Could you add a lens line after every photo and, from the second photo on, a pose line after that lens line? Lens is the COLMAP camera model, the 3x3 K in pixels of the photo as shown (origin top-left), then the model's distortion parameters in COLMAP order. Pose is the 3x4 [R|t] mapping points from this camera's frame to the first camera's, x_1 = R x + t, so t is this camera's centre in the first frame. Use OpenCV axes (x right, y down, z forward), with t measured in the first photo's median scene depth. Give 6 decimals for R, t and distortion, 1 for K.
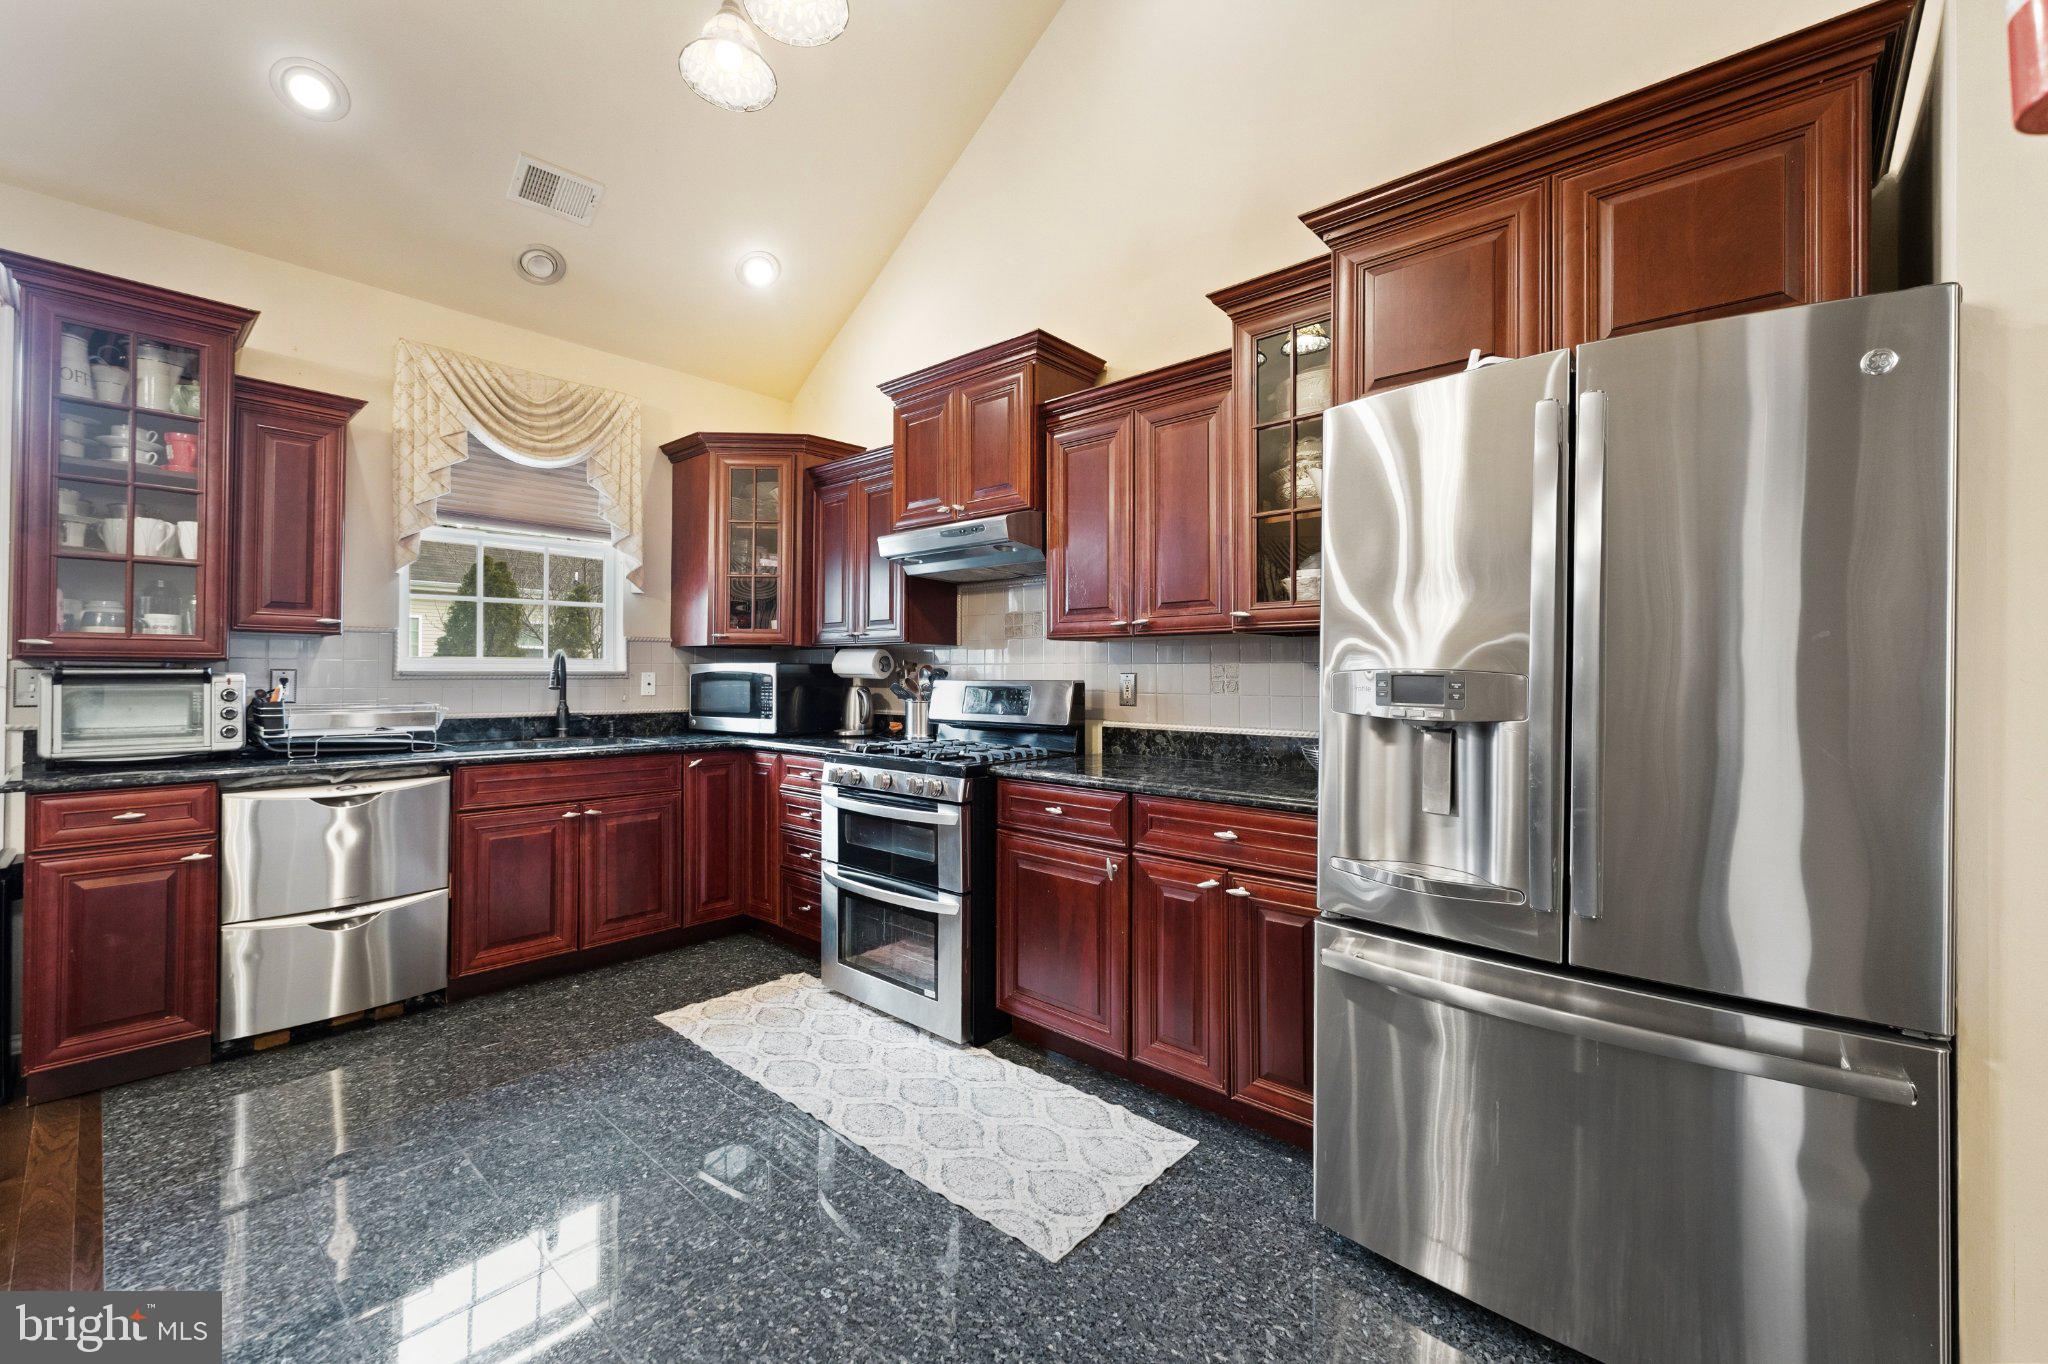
lens RADIAL K [[837.8, 0, 1021.3], [0, 837.8, 687.1], [0, 0, 1]] dist [0.003864, -0.000205]
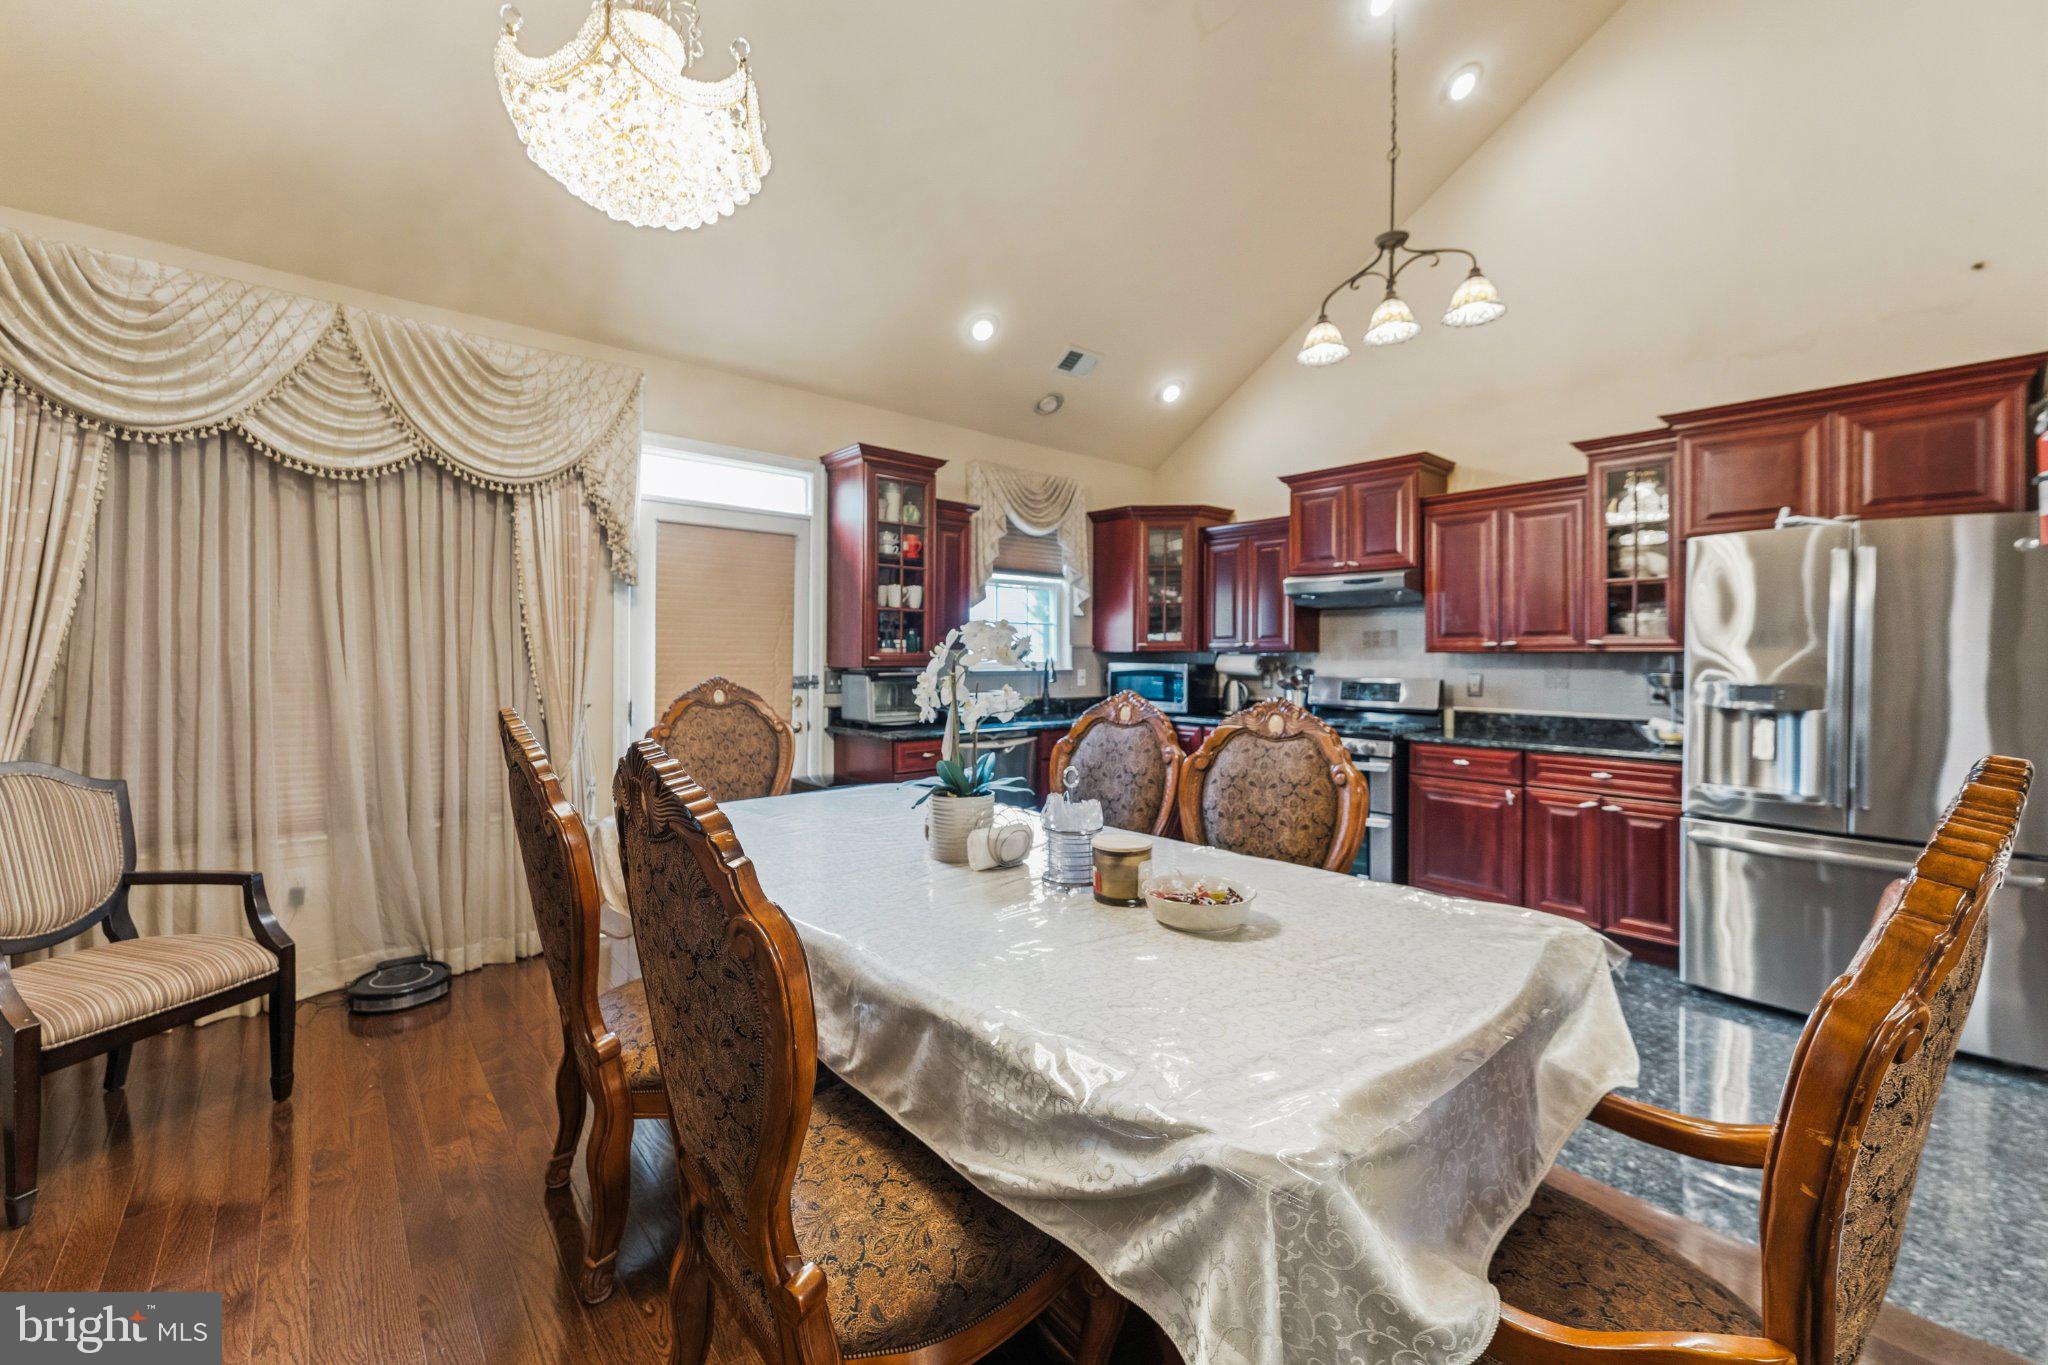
lens RADIAL K [[807.8, 0, 1024.3], [0, 807.8, 673.8], [0, 0, 1]] dist [-0.003459, 0.000068]
pose [[0.991617, 0.004296, -0.129142, -0.546495], [-0.003516, 0.999974, 0.006265, -0.027706], [0.129166, -0.005758, 0.991606, -0.596071]]
